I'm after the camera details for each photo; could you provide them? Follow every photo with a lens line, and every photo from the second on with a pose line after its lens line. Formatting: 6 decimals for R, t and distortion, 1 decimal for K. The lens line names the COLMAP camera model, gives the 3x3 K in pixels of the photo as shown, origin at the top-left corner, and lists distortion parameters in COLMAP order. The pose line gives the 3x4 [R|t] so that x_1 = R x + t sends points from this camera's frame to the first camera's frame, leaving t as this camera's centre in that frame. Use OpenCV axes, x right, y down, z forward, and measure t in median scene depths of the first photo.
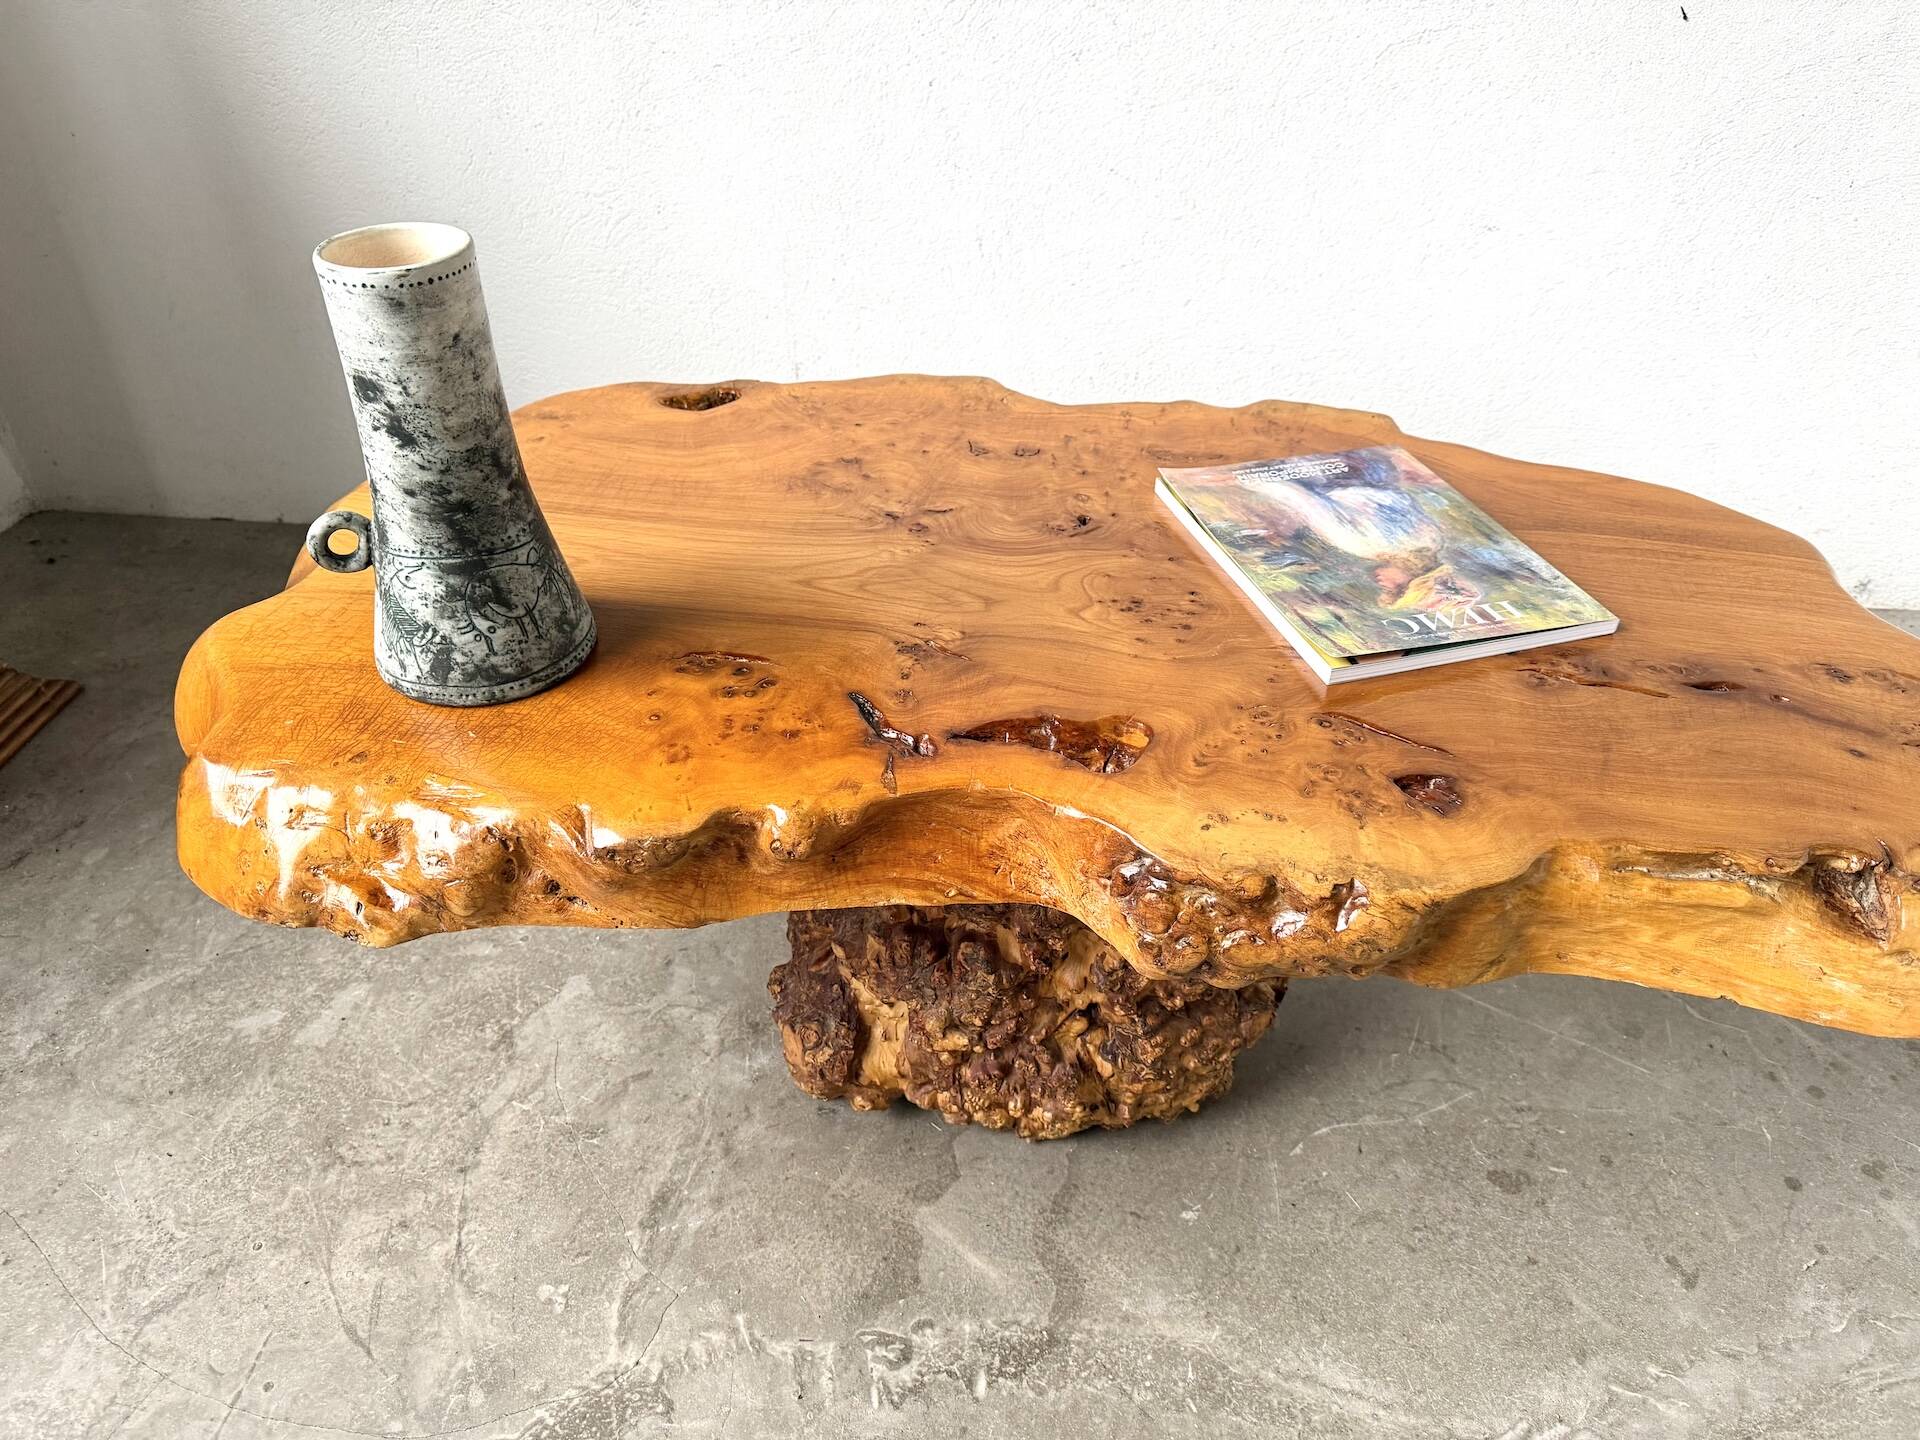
lens RADIAL K [[1361.9, 0, 964.0], [0, 1361.9, 718.0], [0, 0, 1]] dist [0.036085, -0.049242]
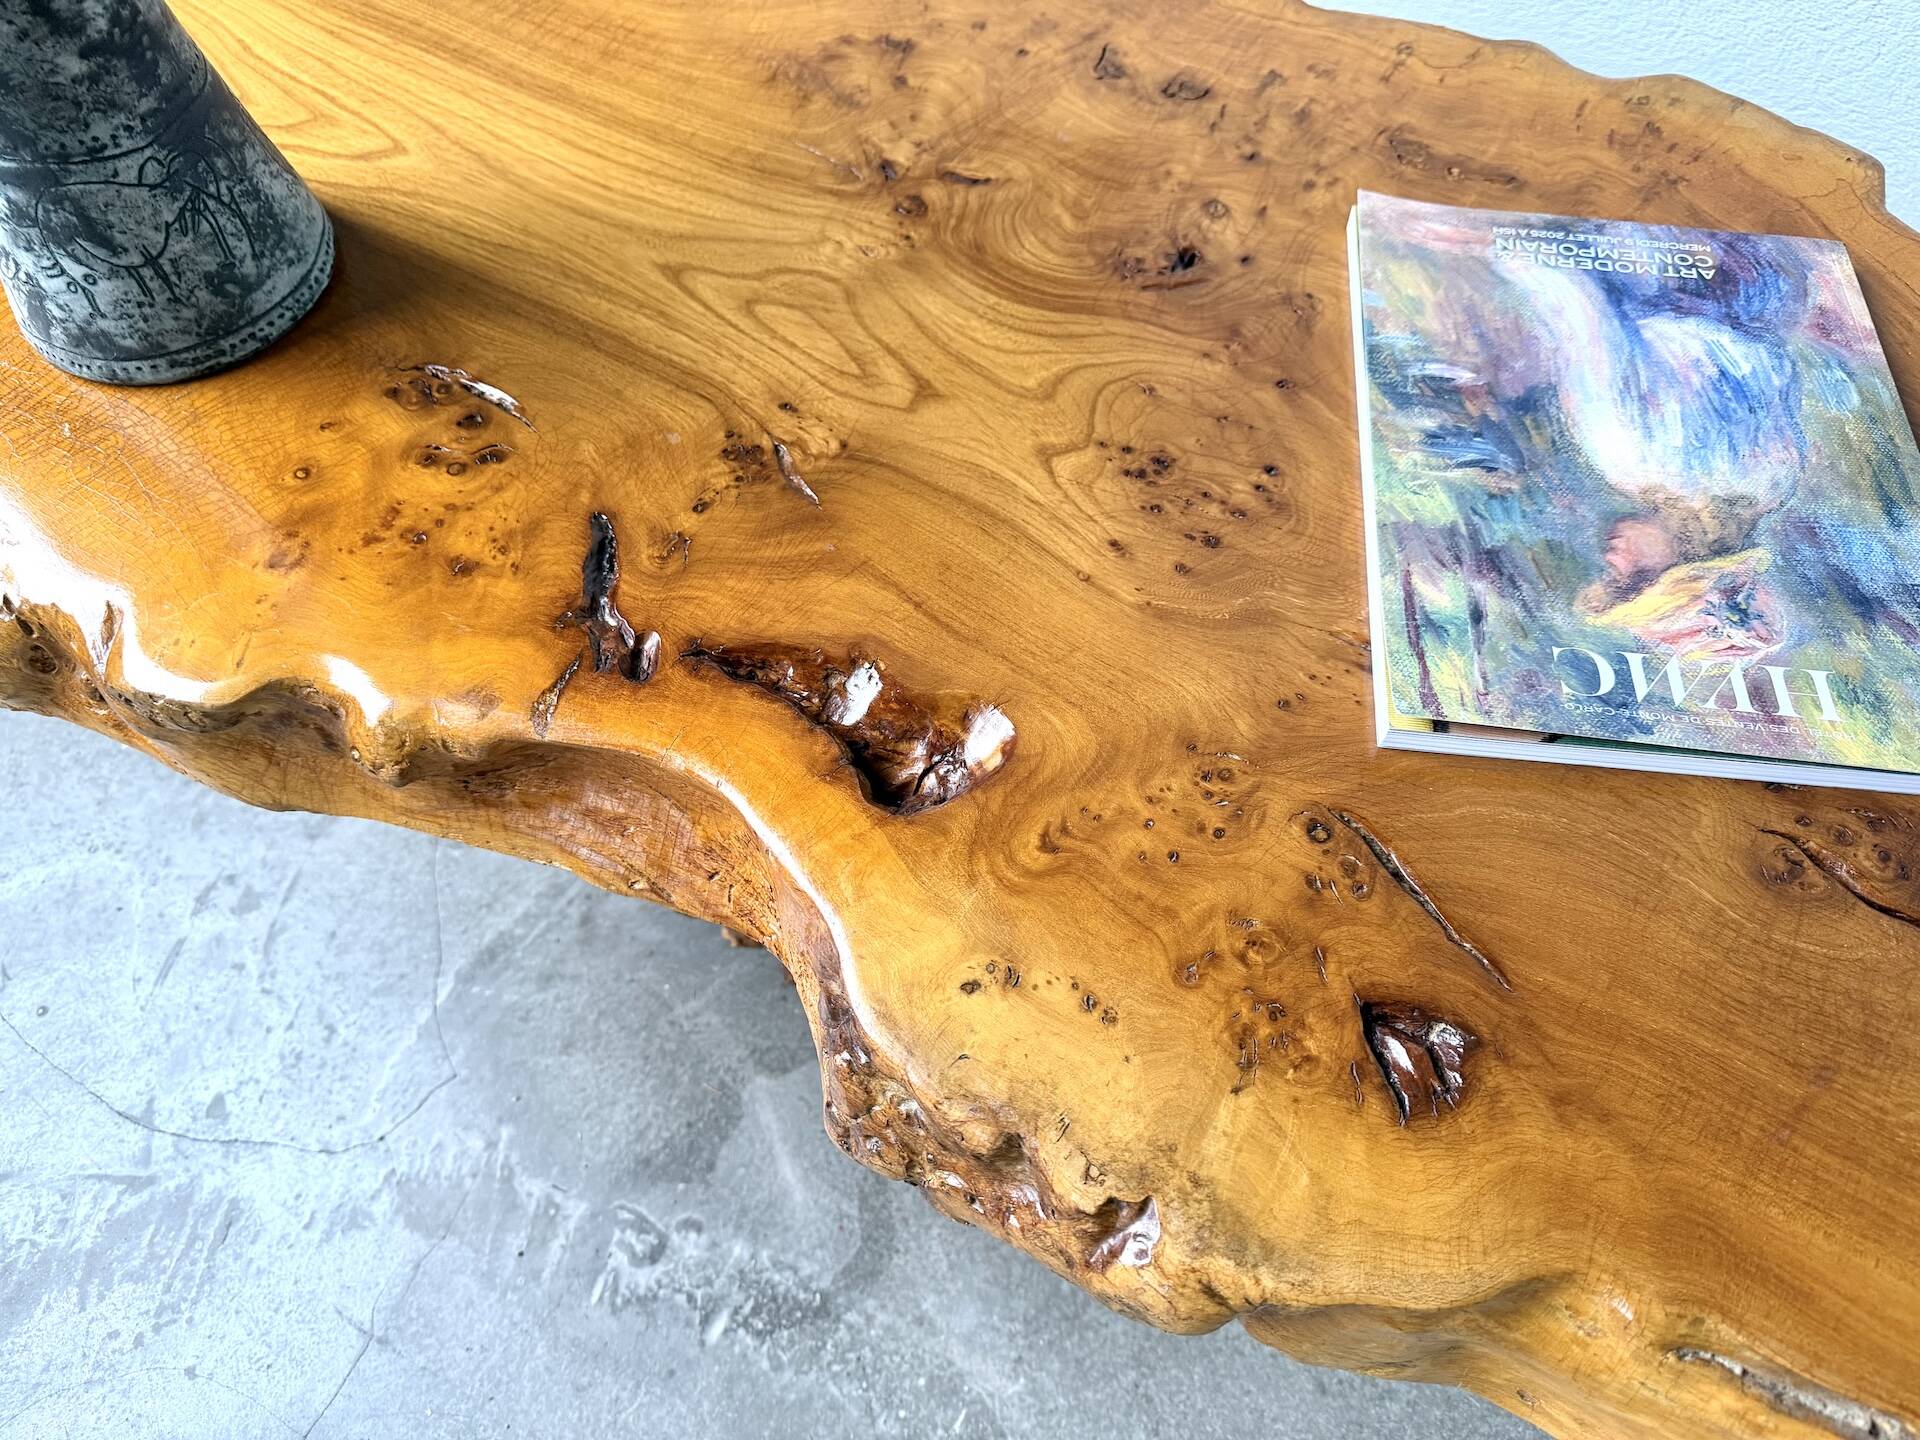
lens RADIAL K [[1379.0, 0, 960.0], [0, 1379.0, 742.4], [0, 0, 1]] dist [0.038320, -0.085074]
pose [[0.921352, 0.326923, -0.210314, 0.200242], [-0.226973, 0.891656, 0.391706, -0.180127], [0.315585, -0.313163, 0.895731, 0.396098]]
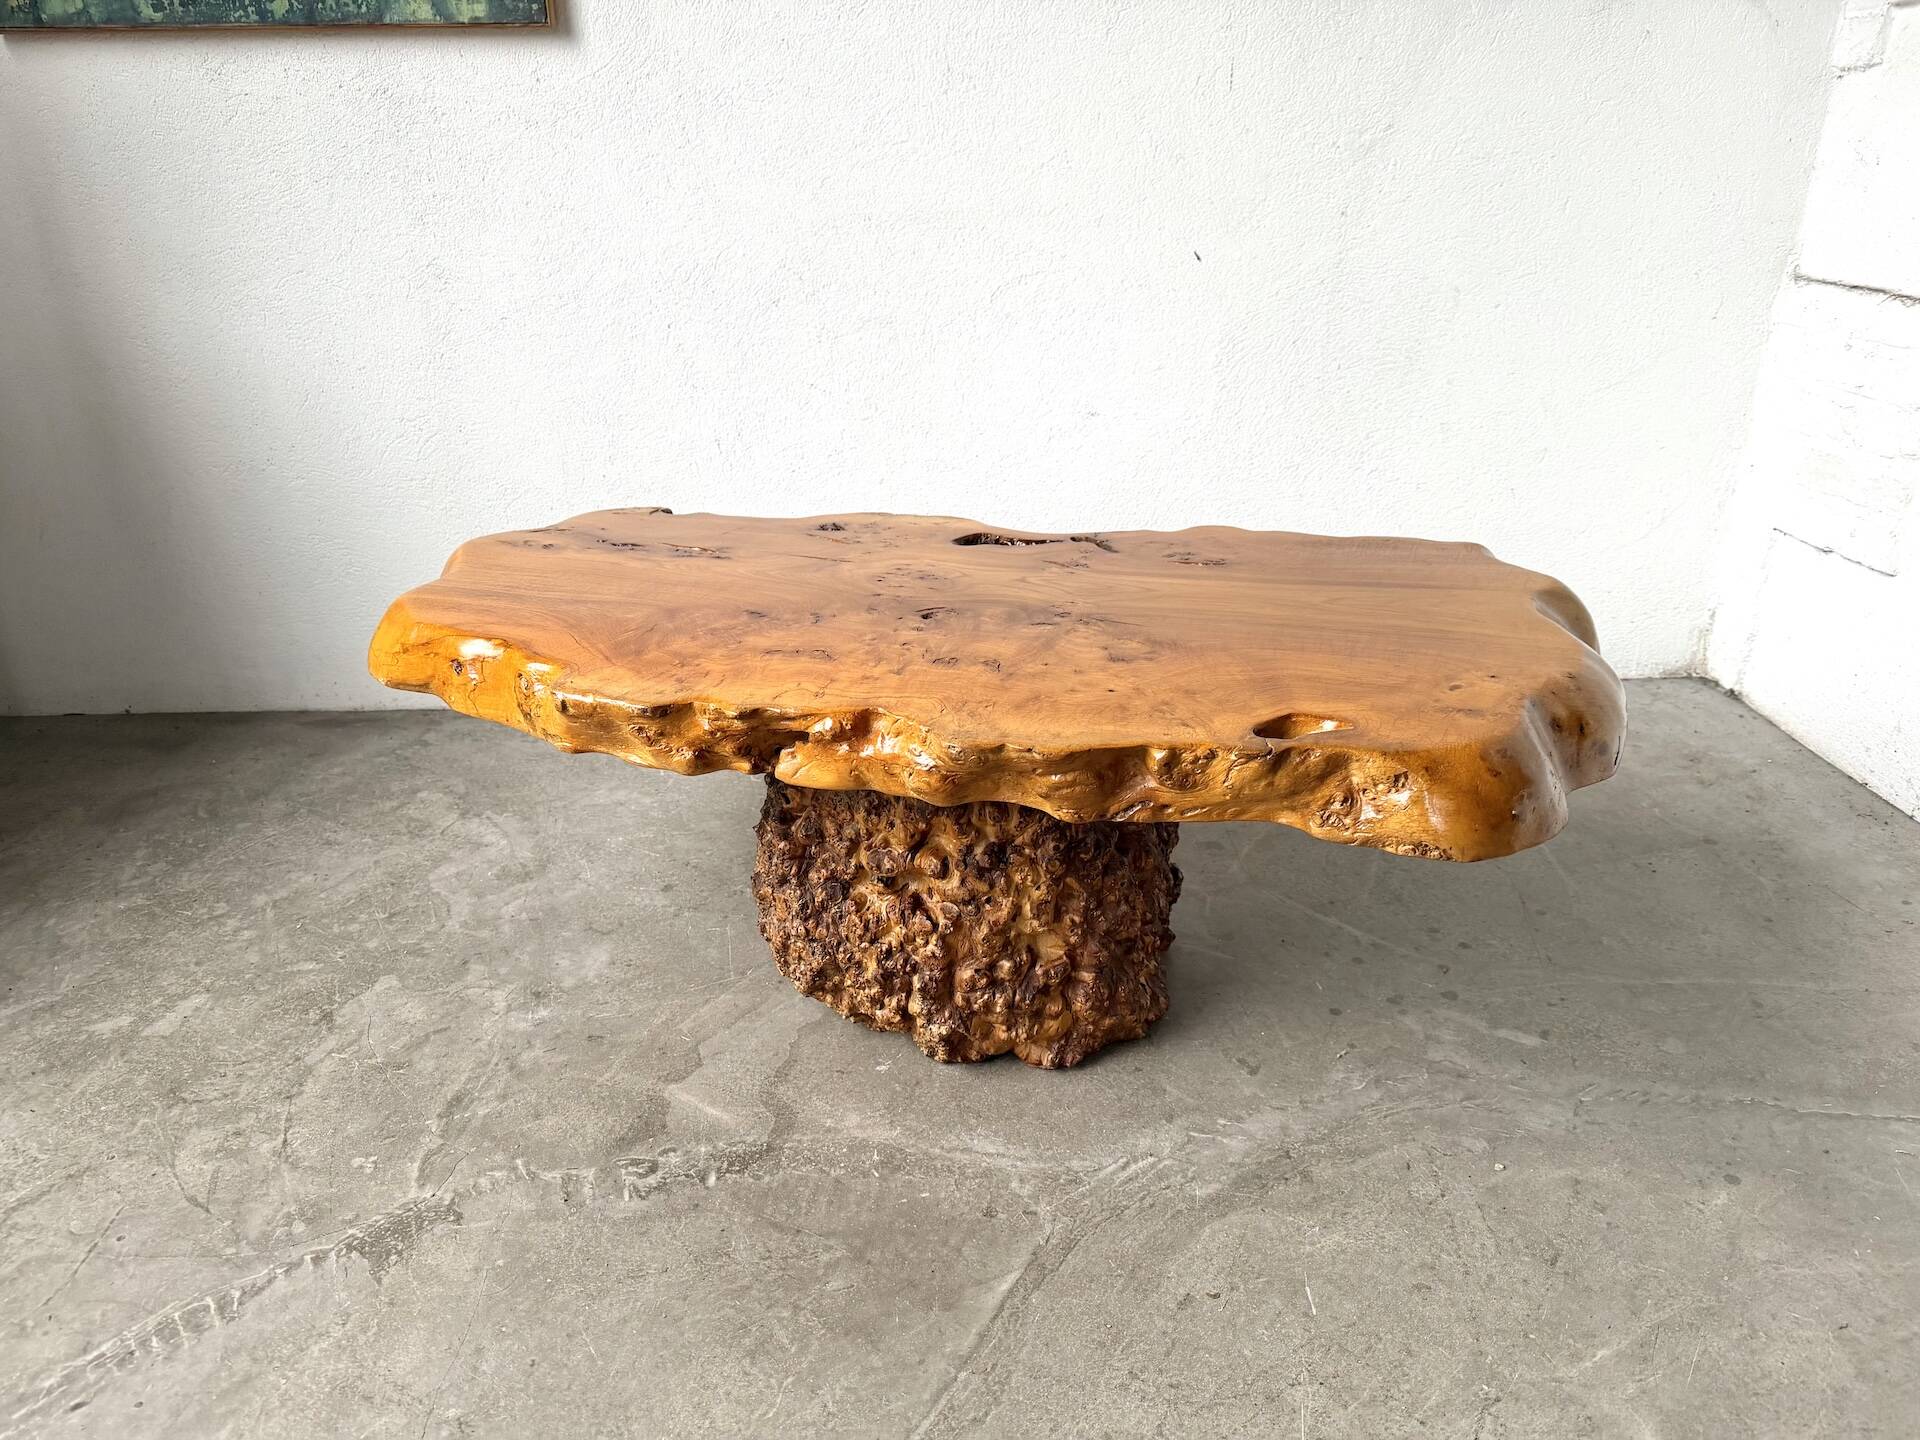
lens RADIAL K [[1358.7, 0, 951.6], [0, 1358.7, 729.9], [0, 0, 1]] dist [0.019135, -0.027740]
pose [[0.991761, -0.062592, 0.111765, 0.114969], [0.086411, 0.970980, -0.223004, 0.369055], [-0.094563, 0.230825, 0.968389, -0.337603]]
